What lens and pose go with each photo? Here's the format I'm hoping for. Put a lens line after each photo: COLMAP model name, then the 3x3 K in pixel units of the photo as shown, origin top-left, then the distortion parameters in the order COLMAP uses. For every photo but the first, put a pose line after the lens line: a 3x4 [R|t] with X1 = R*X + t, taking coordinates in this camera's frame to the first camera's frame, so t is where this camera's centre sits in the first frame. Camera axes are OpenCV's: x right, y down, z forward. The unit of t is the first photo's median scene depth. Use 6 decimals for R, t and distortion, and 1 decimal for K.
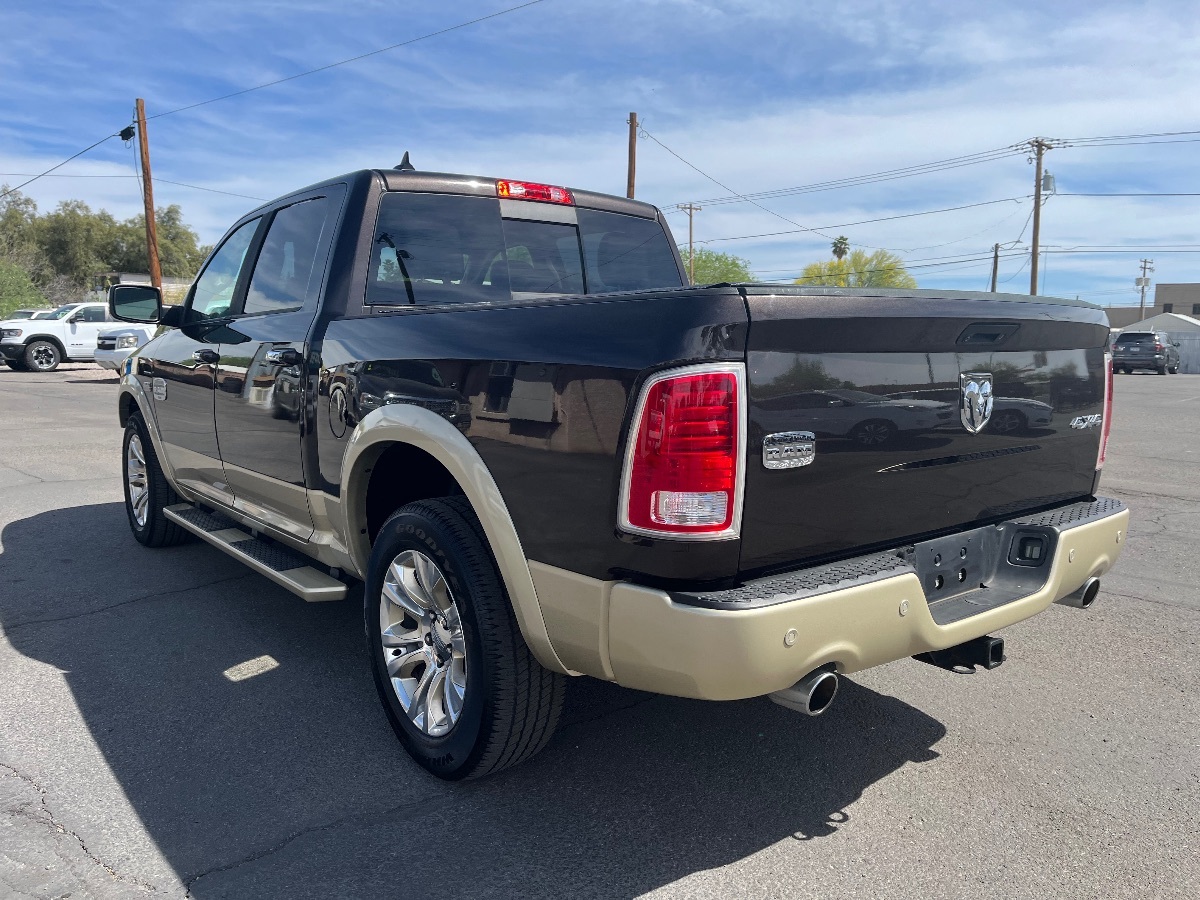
lens RADIAL K [[914.6, 0, 624.8], [0, 914.6, 464.3], [0, 0, 1]] dist [0.073420, -0.102837]
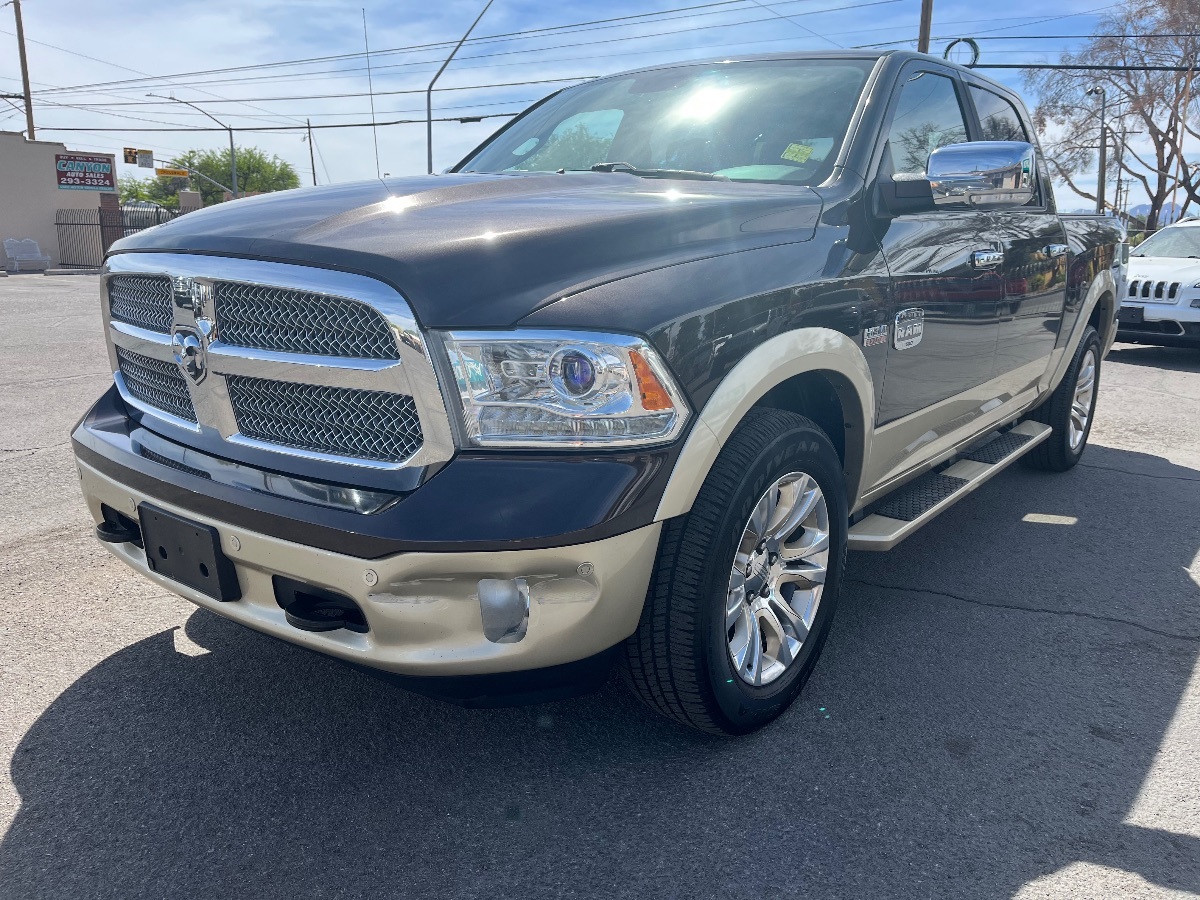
lens RADIAL K [[906.0, 0, 609.2], [0, 906.0, 468.1], [0, 0, 1]] dist [0.074910, -0.107376]
pose [[-0.238014, -0.253904, 0.937487, -0.118662], [0.116632, 0.950770, 0.287113, -0.021488], [-0.964234, 0.177678, -0.196683, 0.154582]]
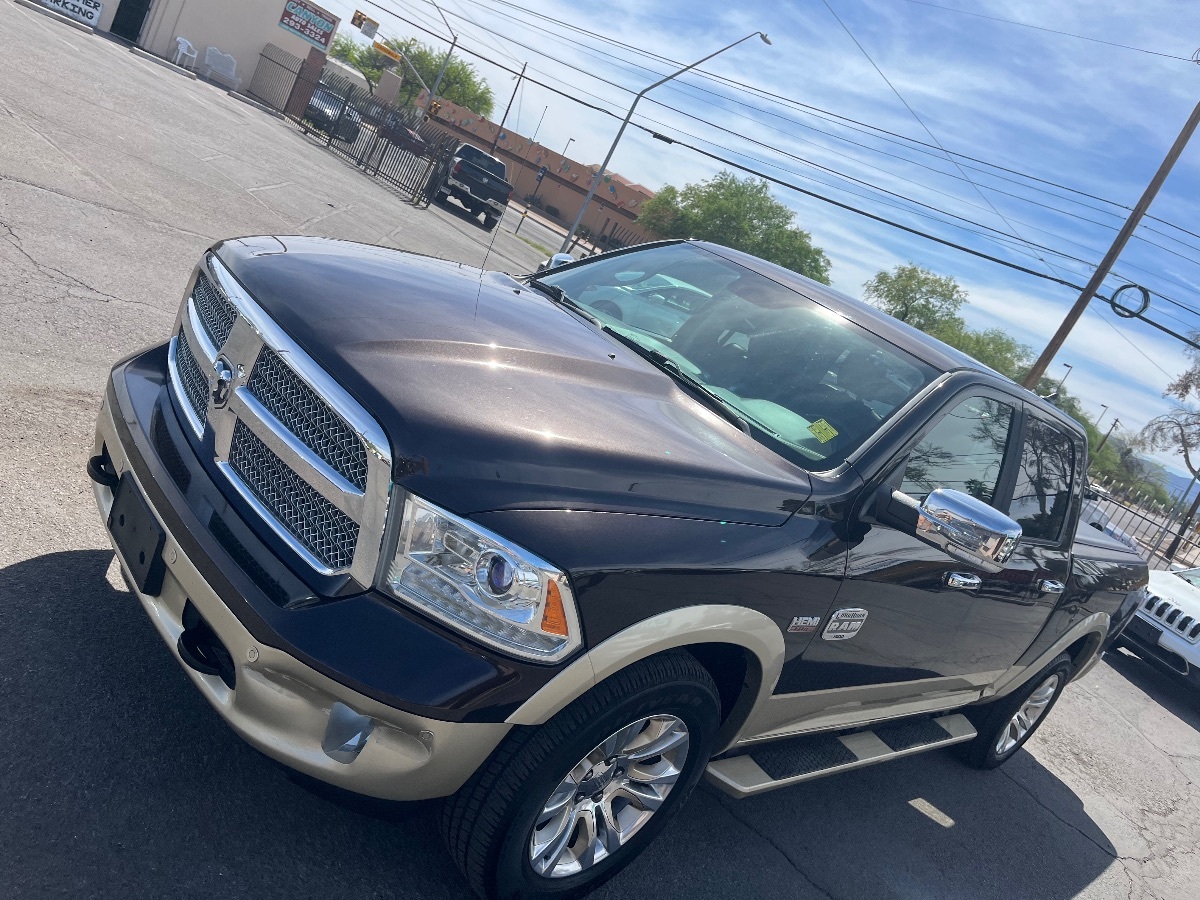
lens RADIAL K [[909.9, 0, 604.8], [0, 909.9, 452.2], [0, 0, 1]] dist [0.076039, -0.110680]
pose [[-0.061079, -0.291551, 0.954603, -0.121382], [-0.318640, 0.912041, 0.258164, -0.033750], [-0.945906, -0.288406, -0.148607, 0.150560]]
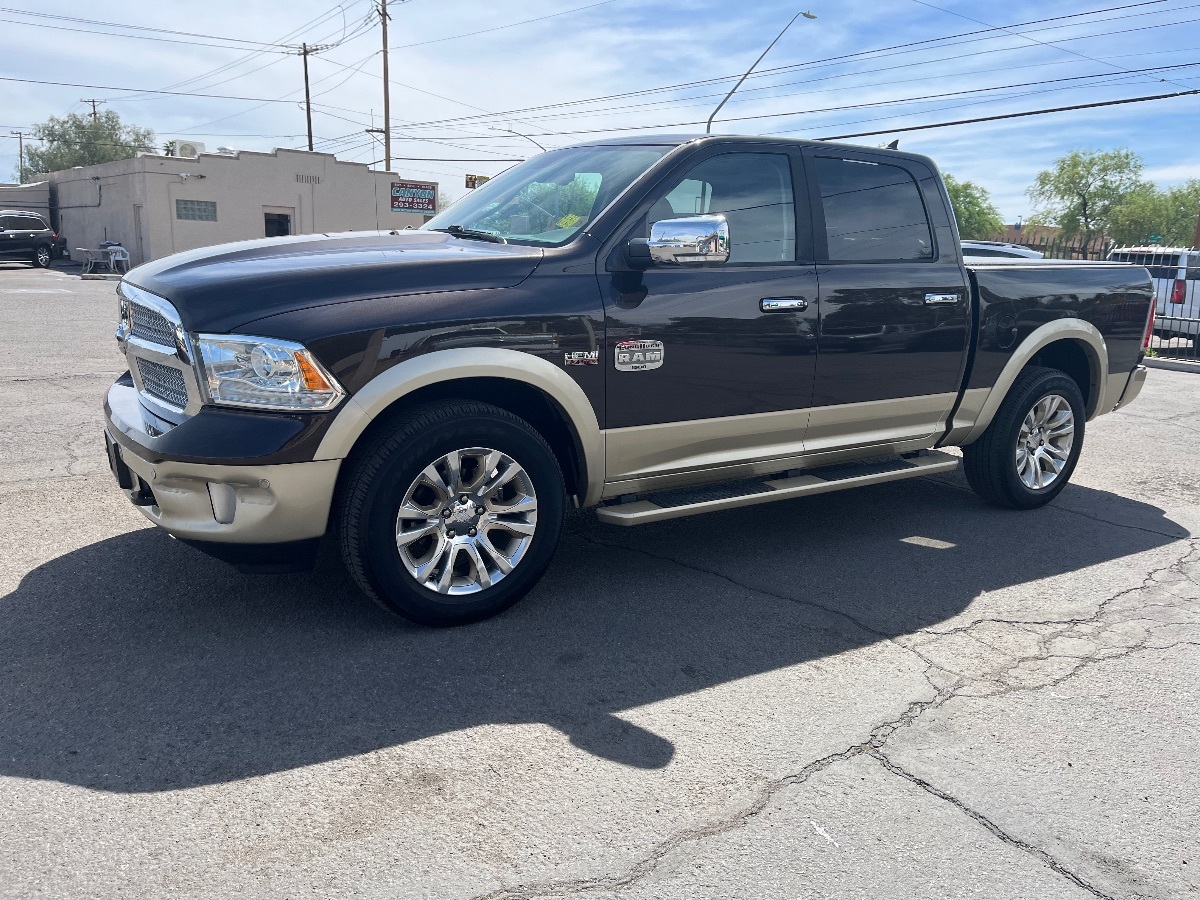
lens RADIAL K [[919.2, 0, 614.2], [0, 919.2, 443.9], [0, 0, 1]] dist [0.069871, -0.104532]
pose [[0.091364, -0.214859, 0.972362, -0.145968], [0.101164, 0.973397, 0.205582, -0.019484], [-0.990666, 0.079586, 0.110669, 0.112288]]
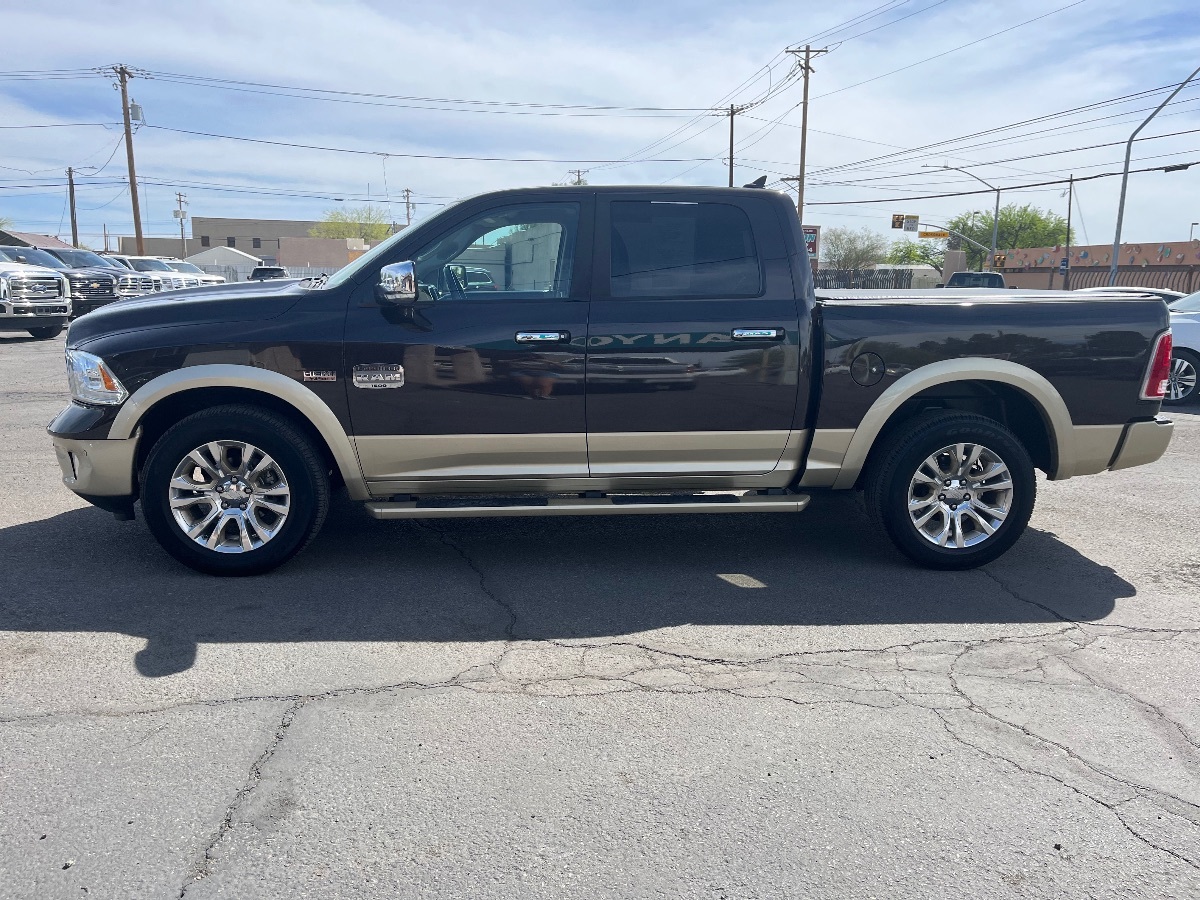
lens RADIAL K [[925.8, 0, 602.5], [0, 925.8, 429.1], [0, 0, 1]] dist [0.068831, -0.107950]
pose [[0.554181, -0.136817, 0.821075, -0.133251], [0.105181, 0.990003, 0.093974, -0.010827], [-0.825724, 0.034283, 0.563031, 0.038231]]
